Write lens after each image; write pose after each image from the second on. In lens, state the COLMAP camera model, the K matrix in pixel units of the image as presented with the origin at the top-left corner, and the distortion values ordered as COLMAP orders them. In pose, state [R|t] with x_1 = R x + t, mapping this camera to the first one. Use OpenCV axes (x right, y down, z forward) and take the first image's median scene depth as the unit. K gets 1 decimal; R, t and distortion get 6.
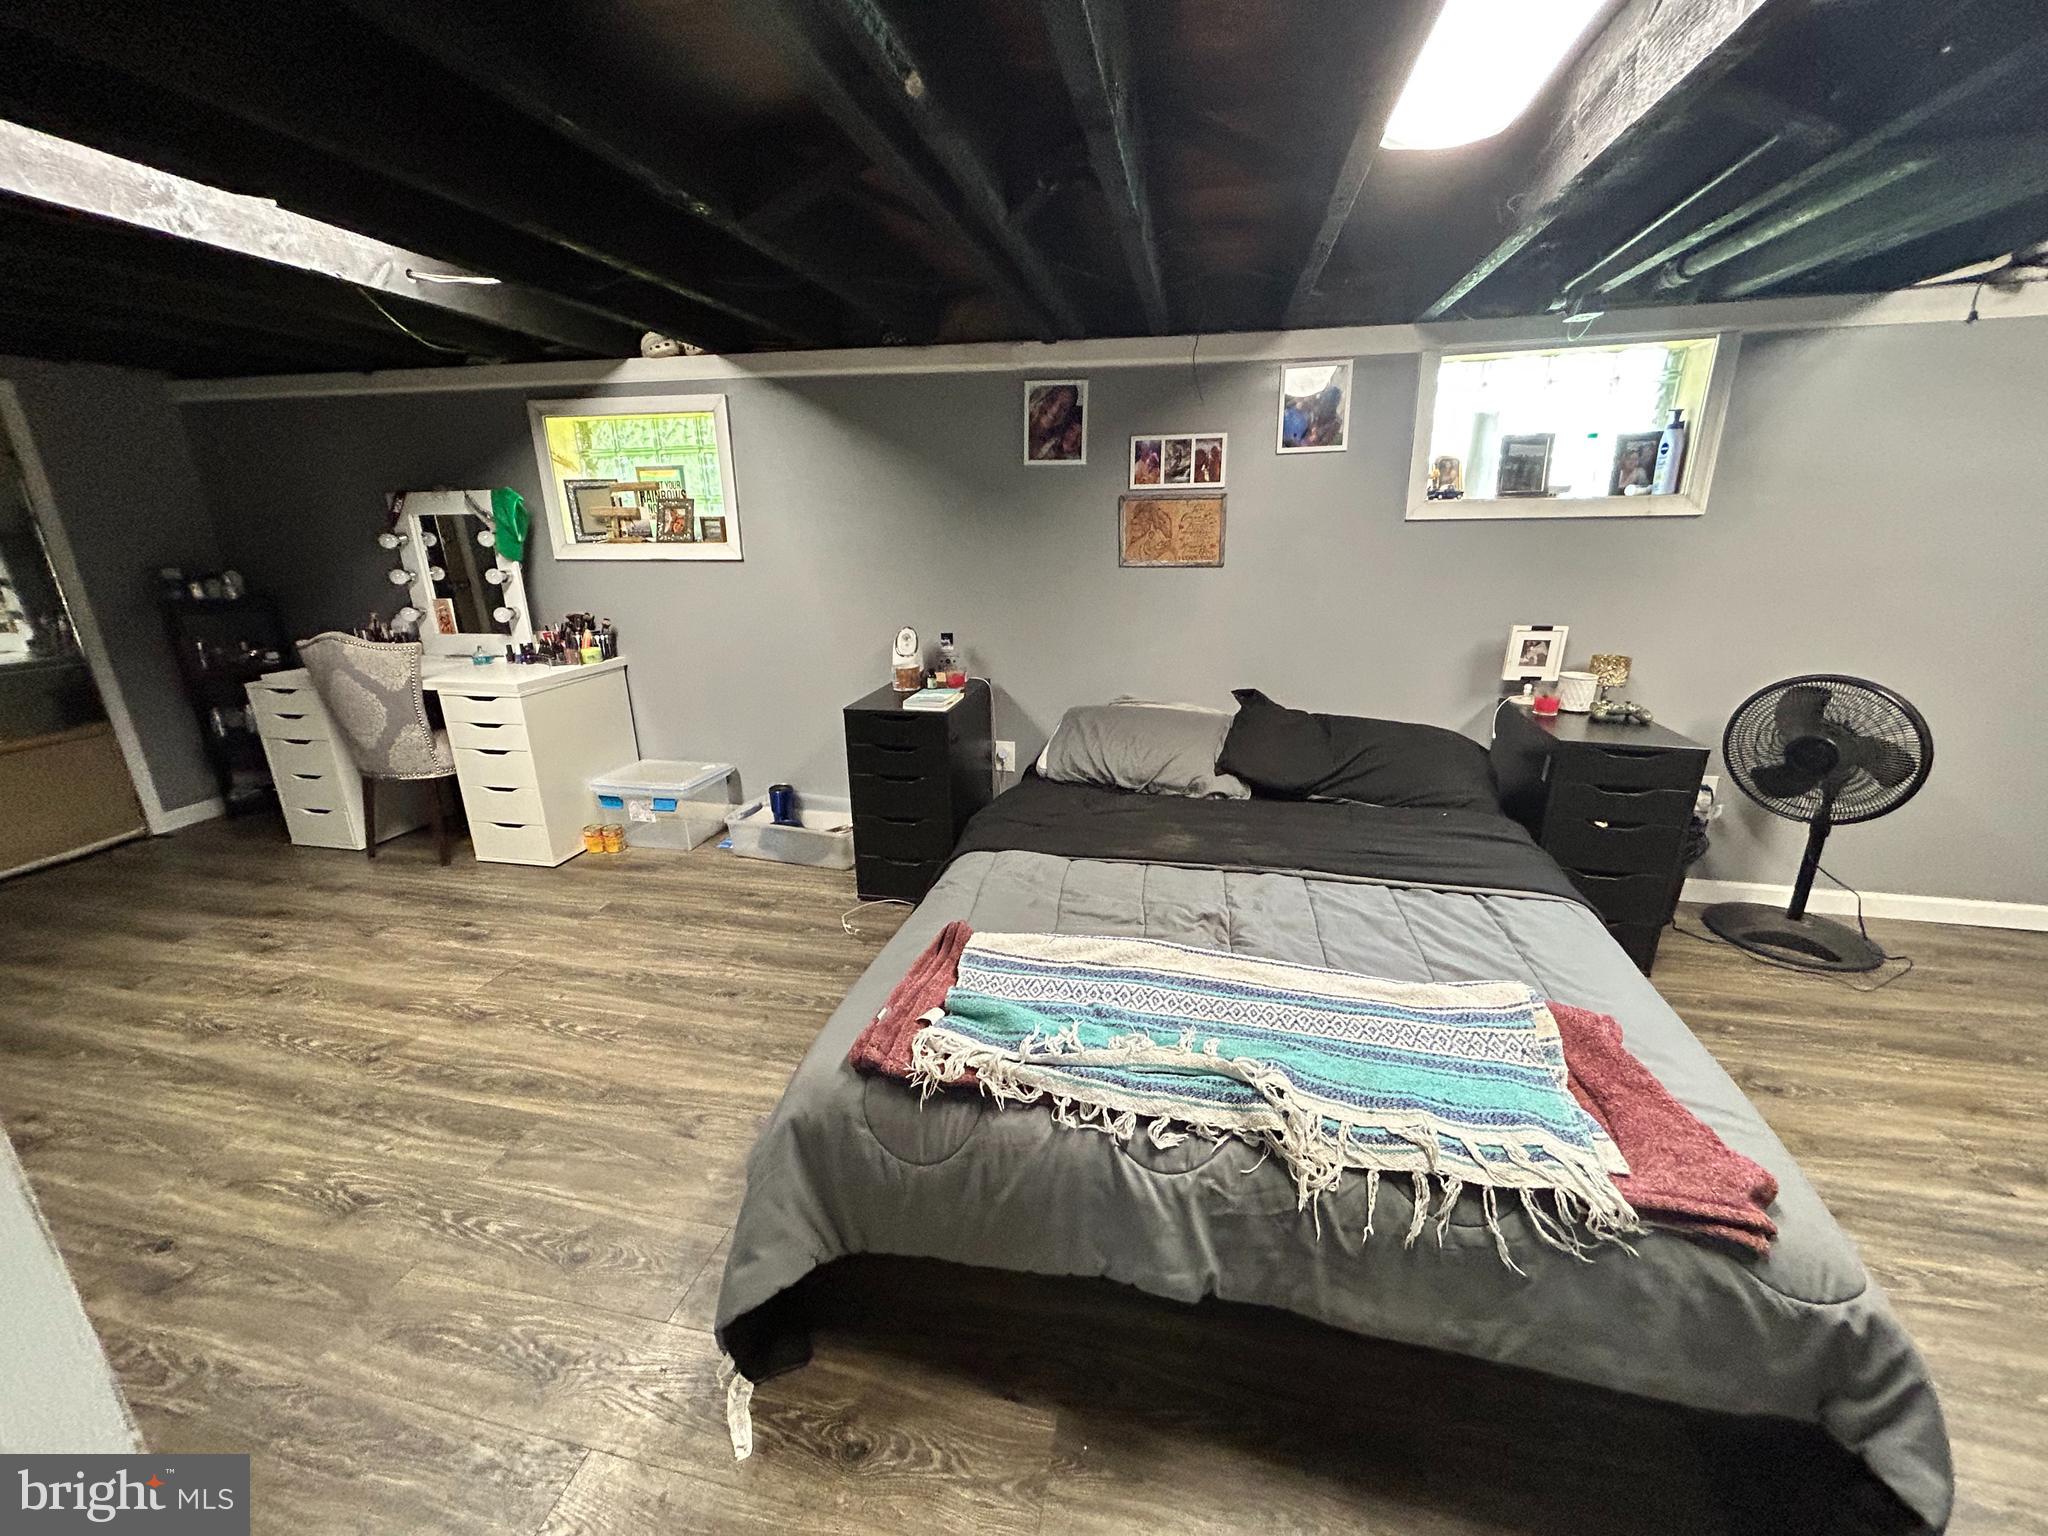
lens RADIAL K [[818.4, 0, 1027.0], [0, 818.4, 779.8], [0, 0, 1]] dist [0.001439, 0.000547]
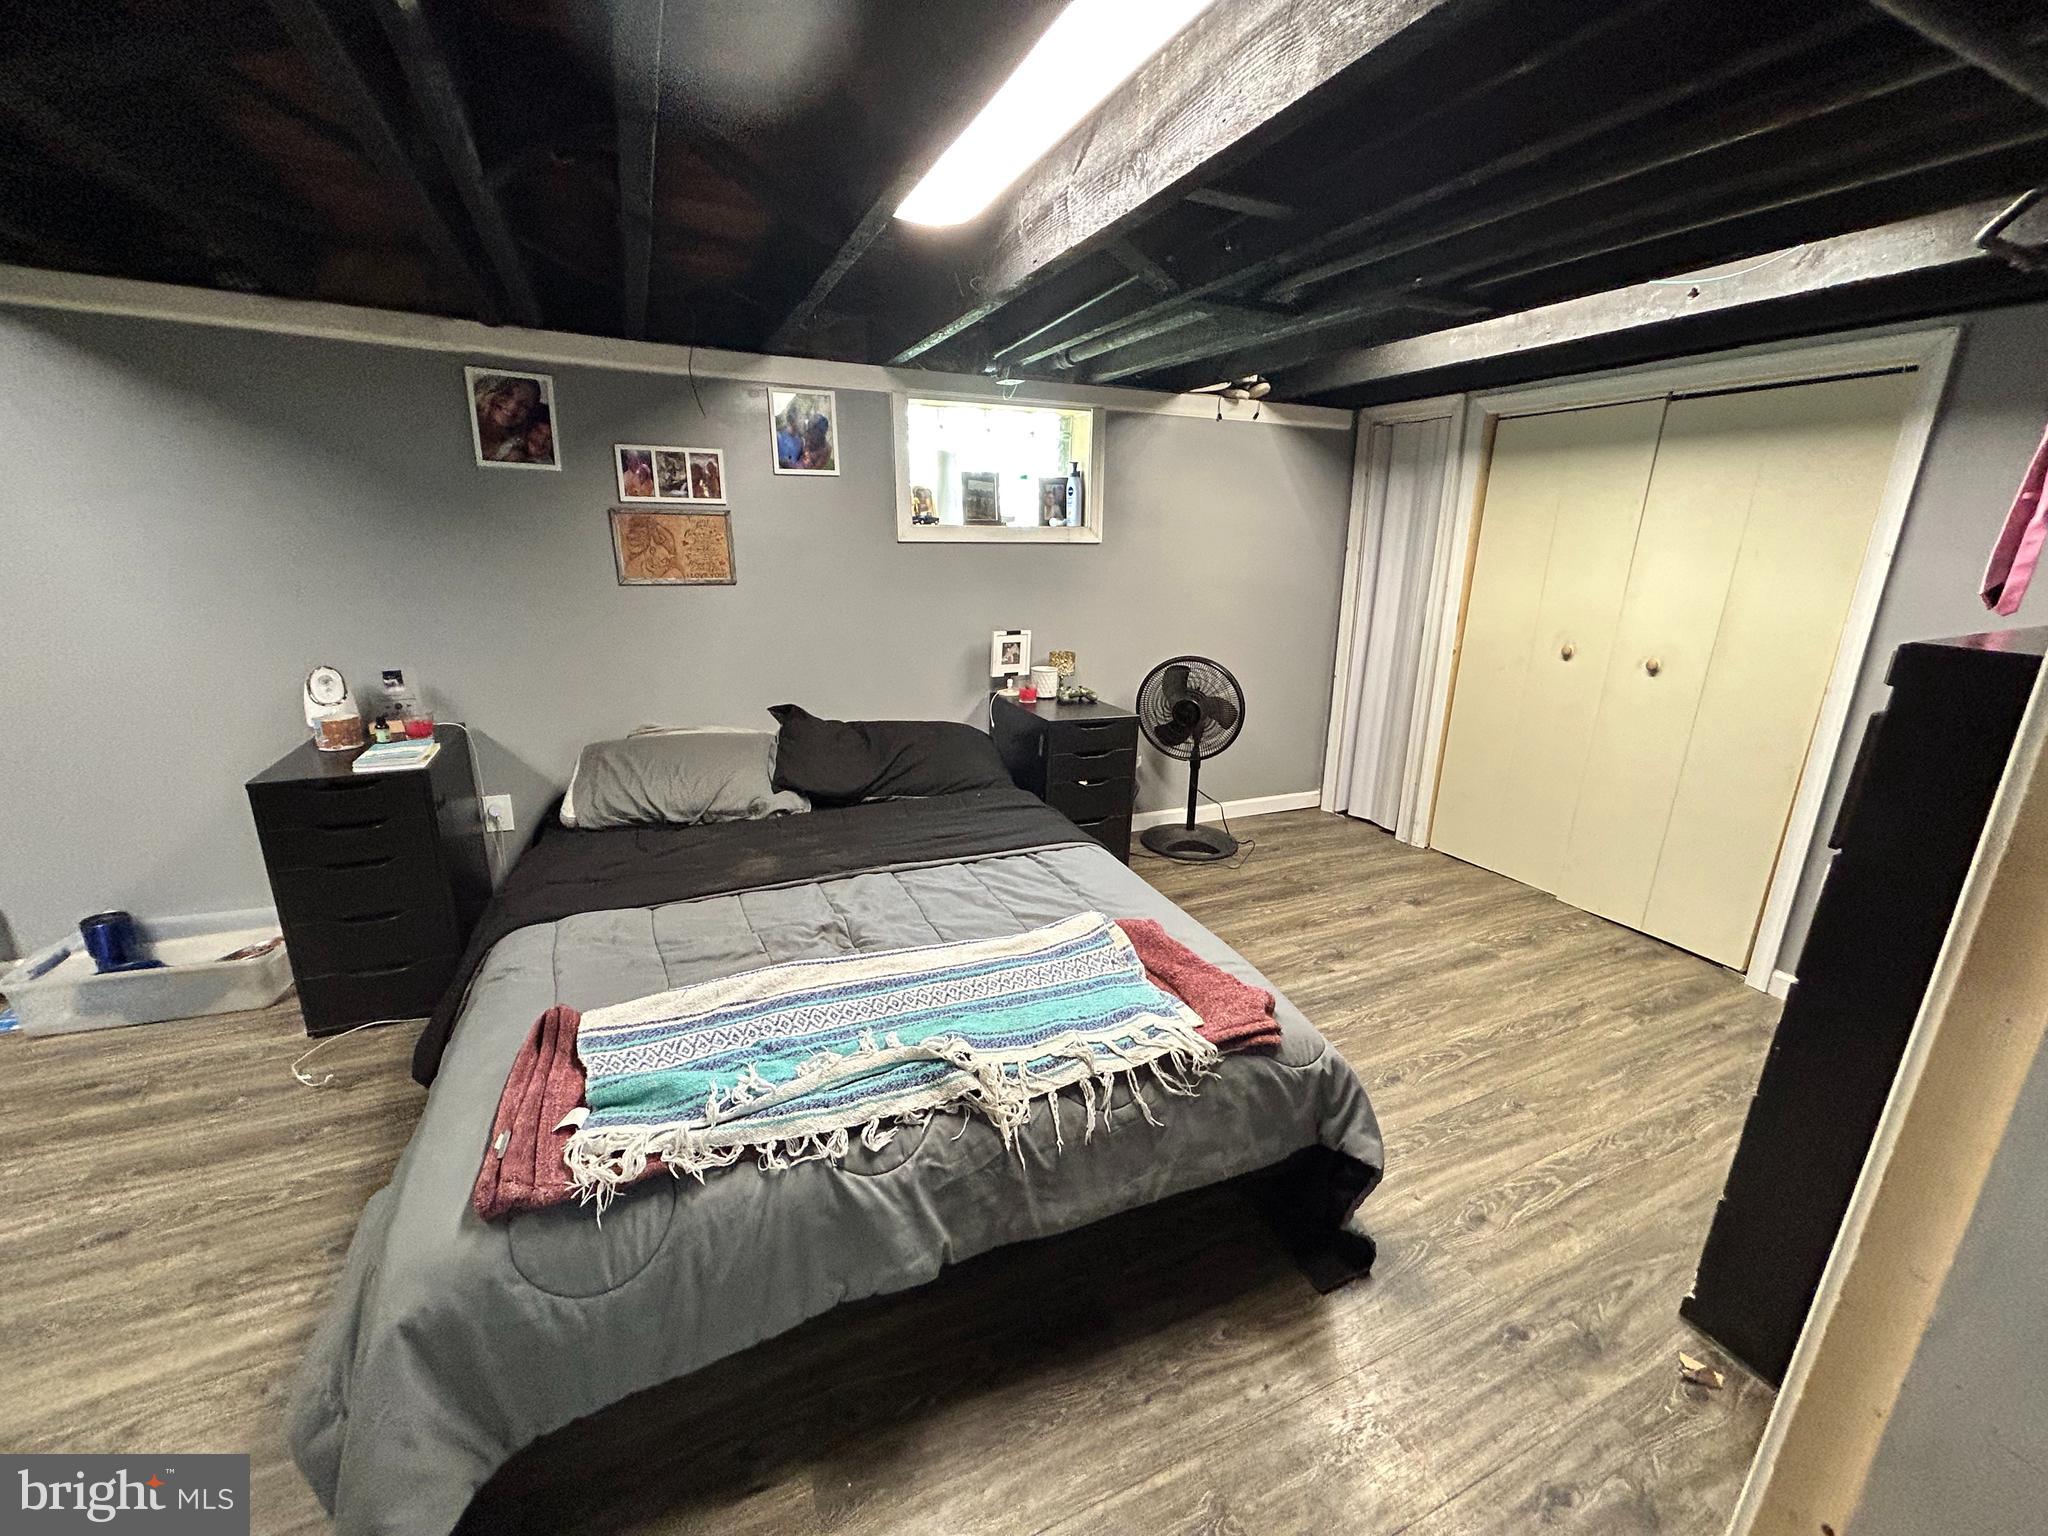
lens RADIAL K [[818.4, 0, 1027.0], [0, 818.4, 779.8], [0, 0, 1]] dist [0.001439, 0.000547]
pose [[0.800684, -0.147655, 0.580606, -0.101113], [0.159286, 0.986737, 0.031275, -0.003995], [-0.577523, 0.067441, 0.813584, 0.014385]]
